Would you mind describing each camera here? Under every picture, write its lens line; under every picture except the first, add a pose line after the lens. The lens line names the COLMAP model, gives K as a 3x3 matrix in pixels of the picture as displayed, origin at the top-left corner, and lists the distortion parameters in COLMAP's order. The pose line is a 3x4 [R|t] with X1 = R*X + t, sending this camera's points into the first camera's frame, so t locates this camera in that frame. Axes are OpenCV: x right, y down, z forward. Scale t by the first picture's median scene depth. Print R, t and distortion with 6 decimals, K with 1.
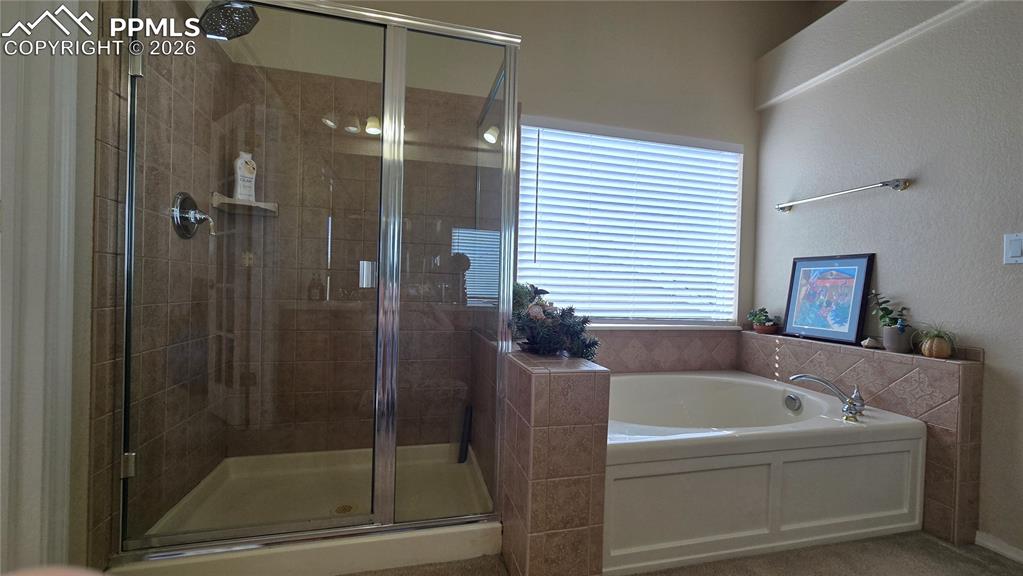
lens RADIAL K [[417.9, 0, 516.3], [0, 417.9, 292.0], [0, 0, 1]] dist [-0.000306, 0.000195]
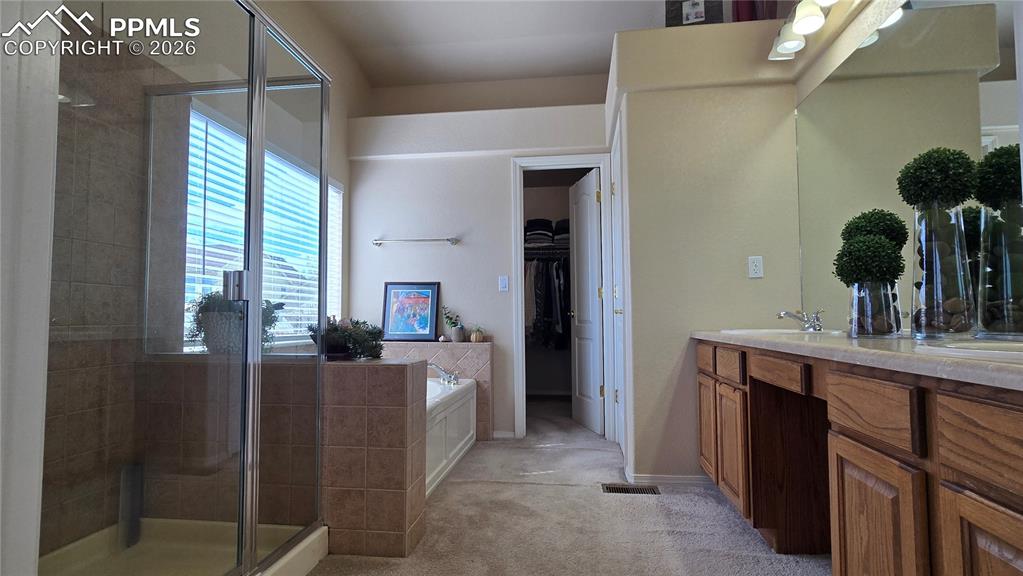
lens RADIAL K [[497.5, 0, 511.5], [0, 497.5, 288.0], [0, 0, 1]] dist [-0.000347, 0.000069]
pose [[0.367706, 0.029487, 0.929474, -0.810071], [0.015744, 0.999157, -0.037926, 0.005184], [-0.929809, 0.028579, 0.366932, 0.063636]]
